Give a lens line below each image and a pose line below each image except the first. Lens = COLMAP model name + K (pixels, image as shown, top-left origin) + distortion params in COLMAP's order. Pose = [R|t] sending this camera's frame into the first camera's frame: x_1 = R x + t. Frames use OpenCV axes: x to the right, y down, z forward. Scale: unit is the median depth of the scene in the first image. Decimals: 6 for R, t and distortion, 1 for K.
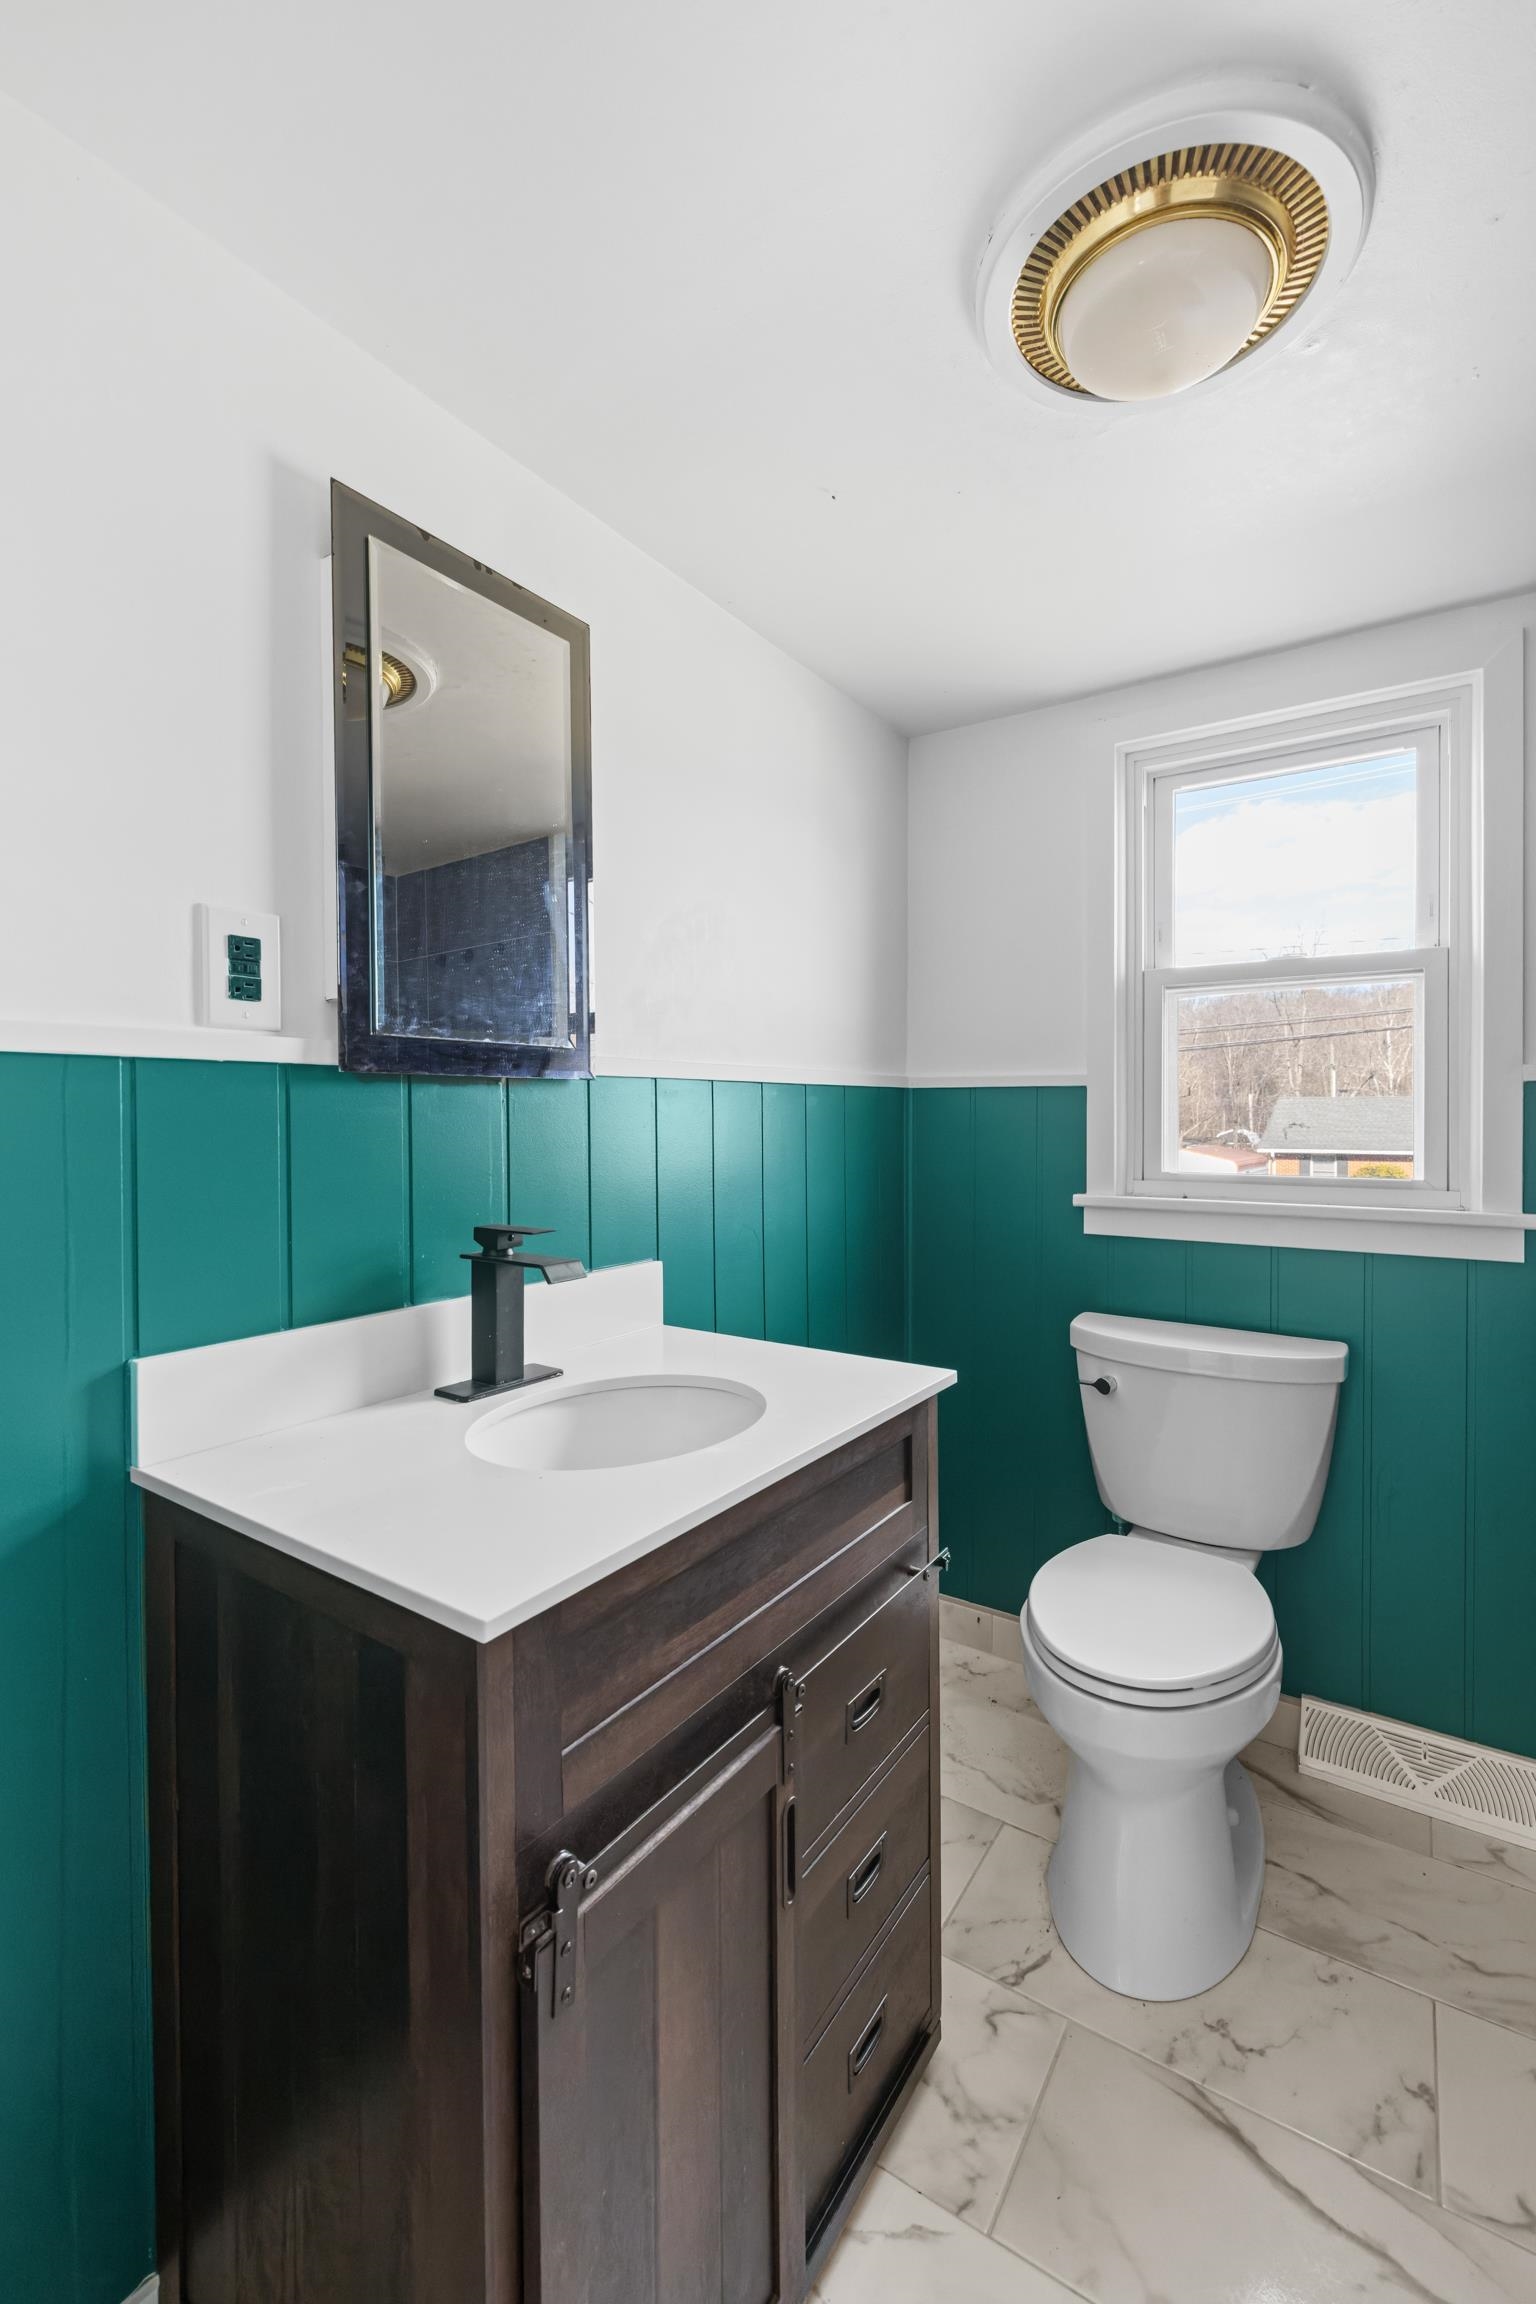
lens RADIAL K [[975.4, 0, 748.0], [0, 975.4, 1111.0], [0, 0, 1]] dist [-0.003665, 0.001483]
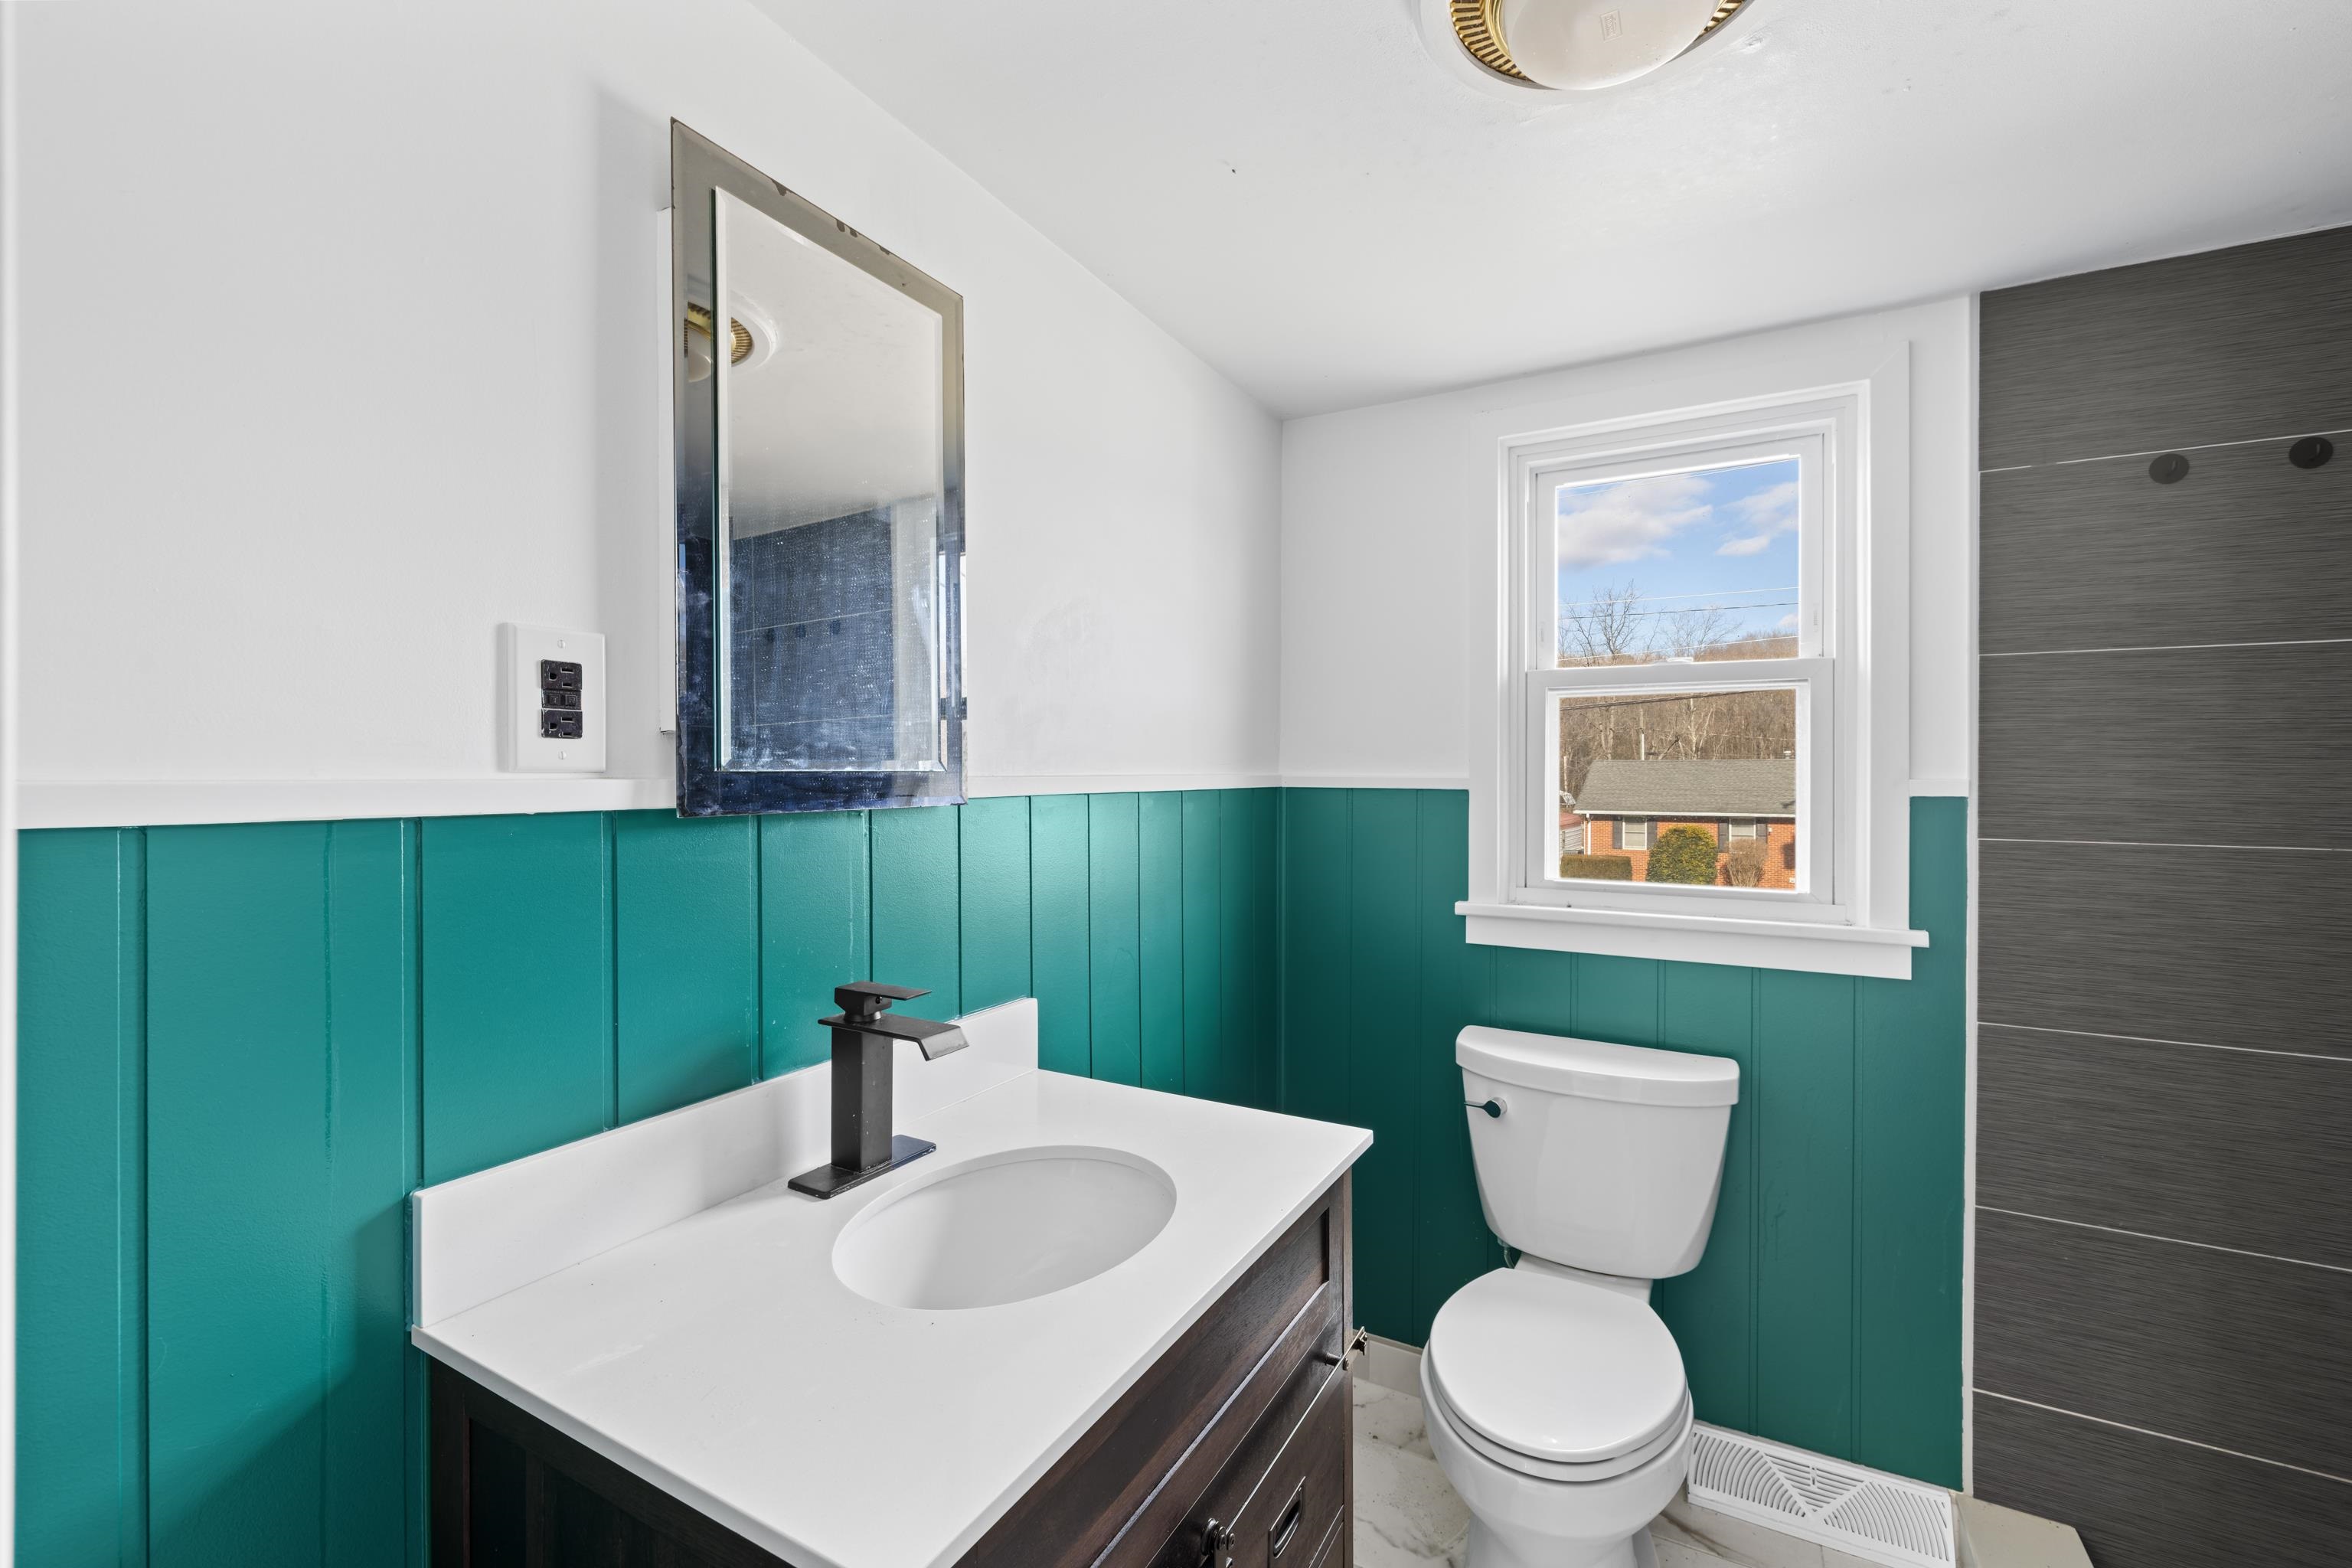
lens RADIAL K [[995.8, 0, 1176.7], [0, 995.8, 767.9], [0, 0, 1]] dist [-0.003665, 0.001483]
pose [[0.995205, 0.003804, 0.097741, -0.062168], [-0.003139, 0.999971, -0.006959, -0.067551], [-0.097764, 0.006619, 0.995188, 0.084602]]
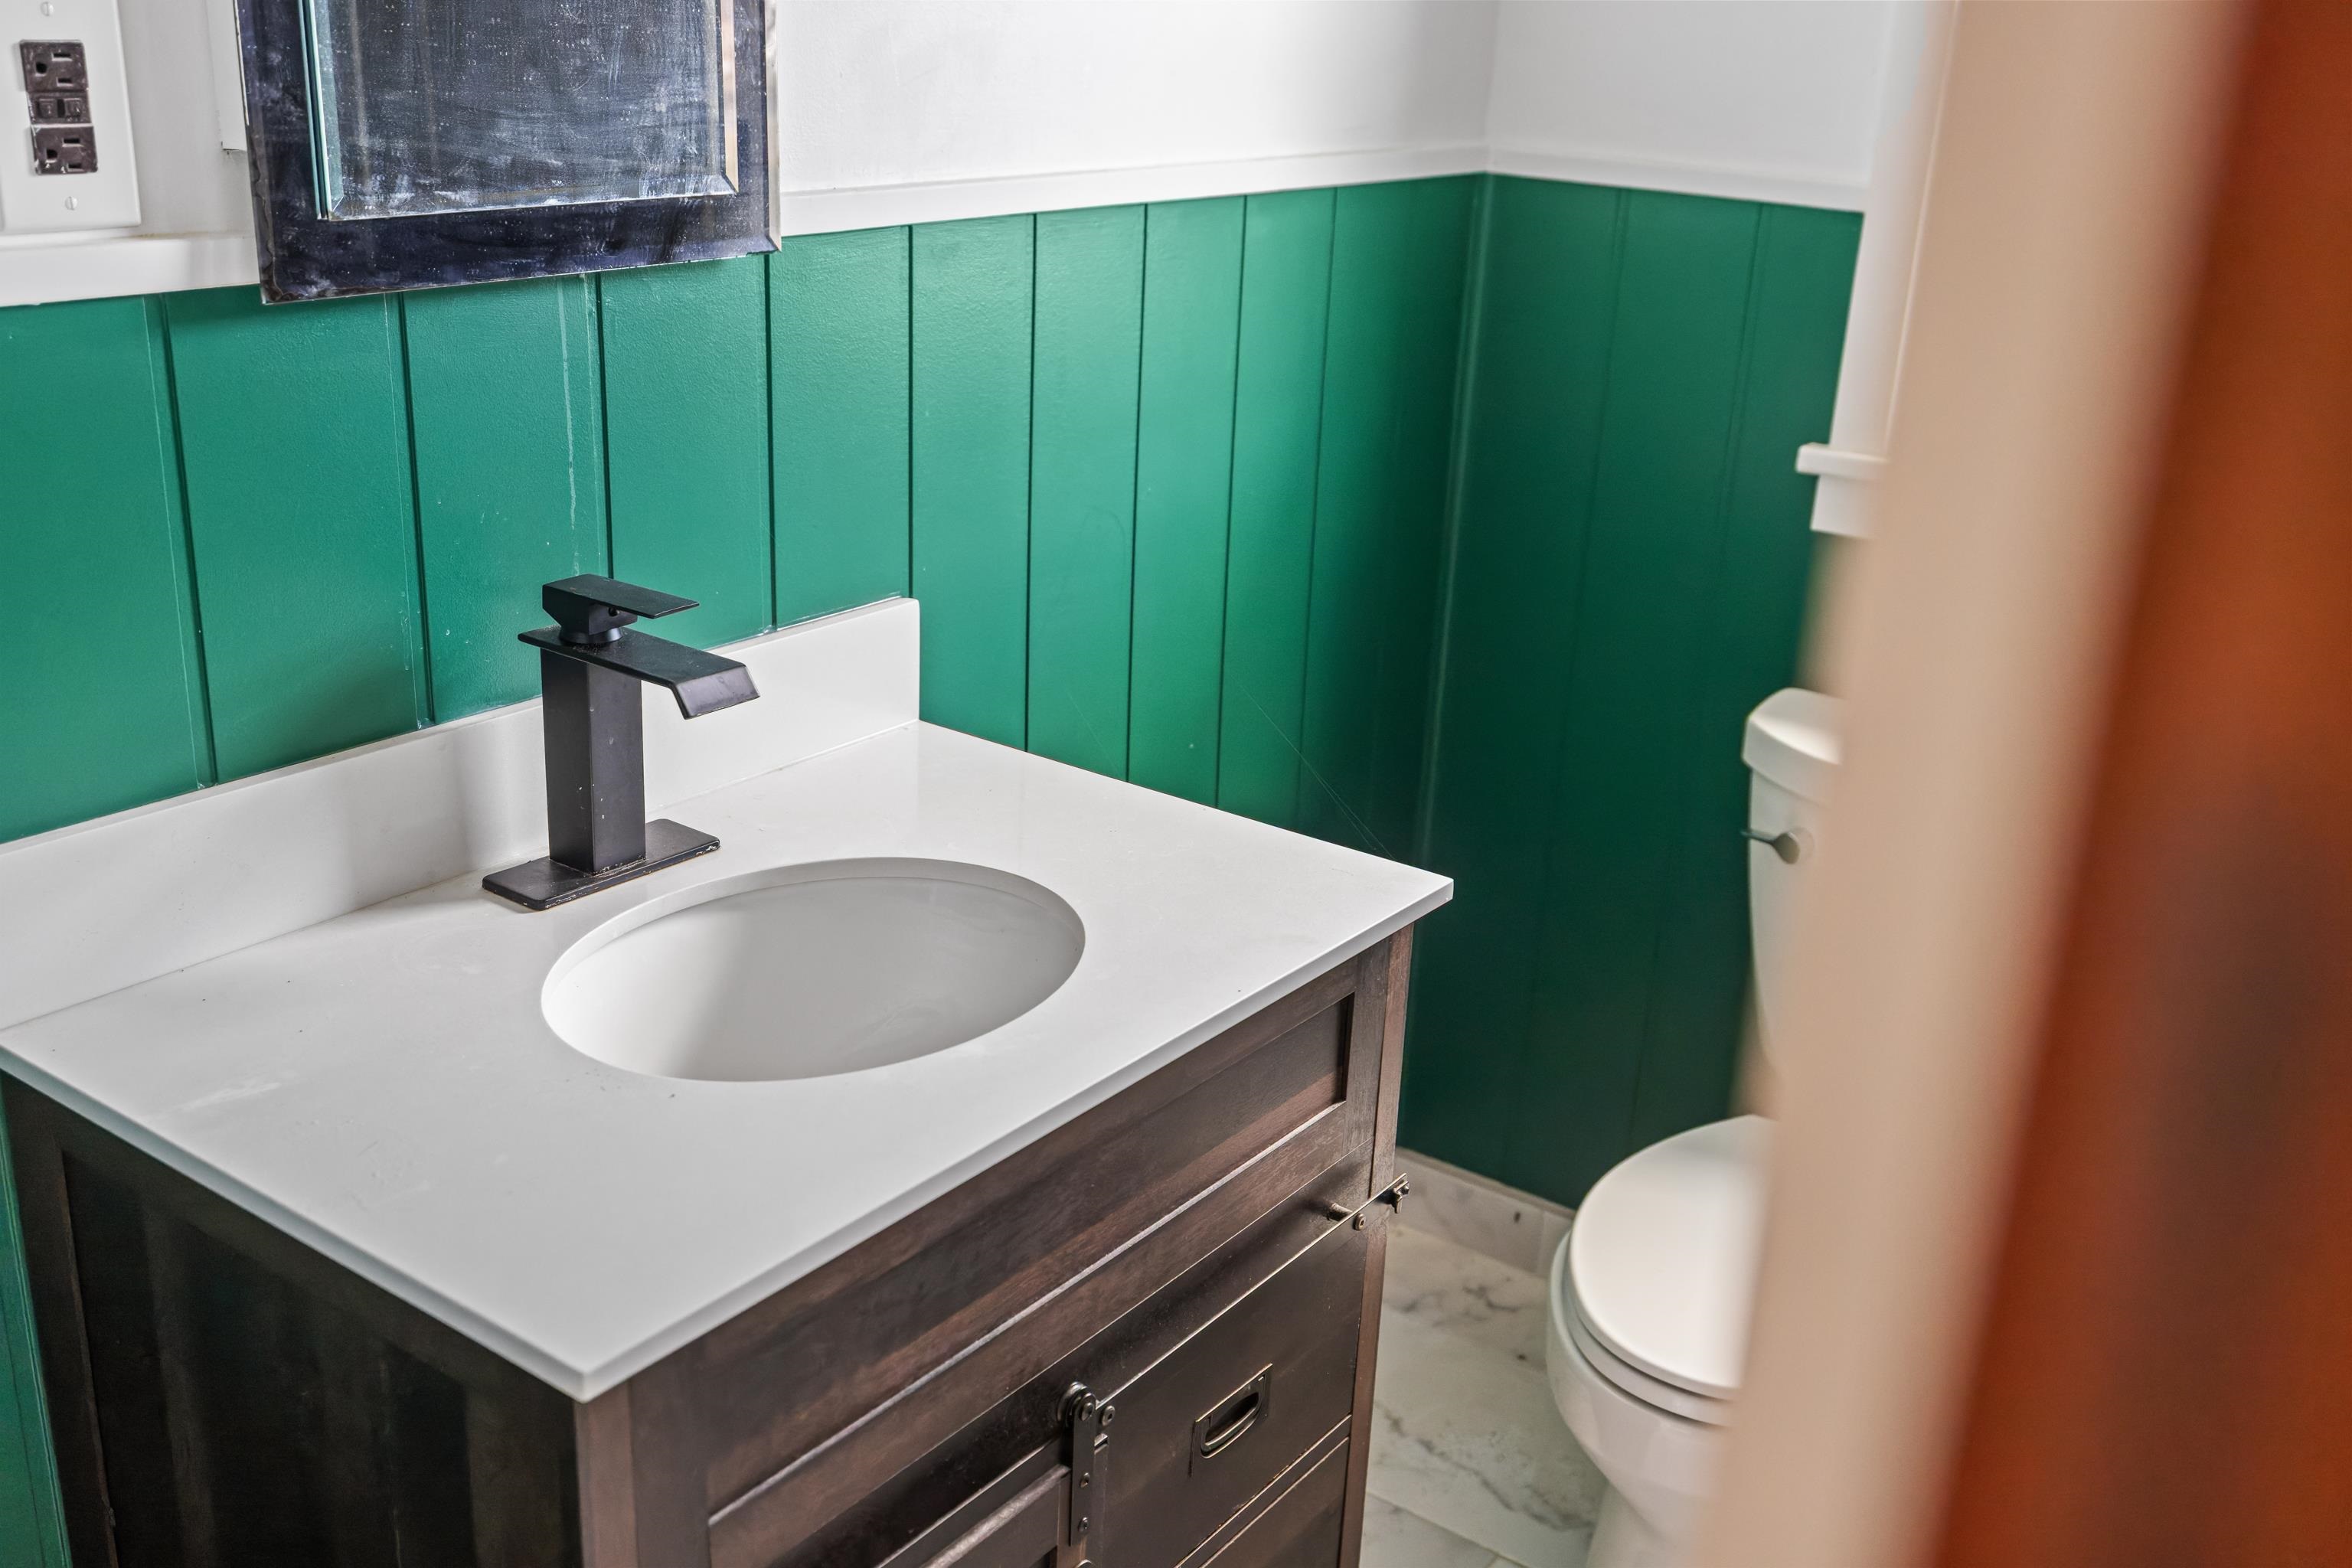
lens RADIAL K [[2223.4, 0, 1126.9], [0, 2223.4, 784.0], [0, 0, 1]] dist [0.000105, 0.000000]
pose [[0.998648, 0.051145, -0.009254, 0.043966], [-0.045159, 0.941953, 0.332694, -0.179094], [0.025732, -0.331827, 0.942989, -0.135182]]
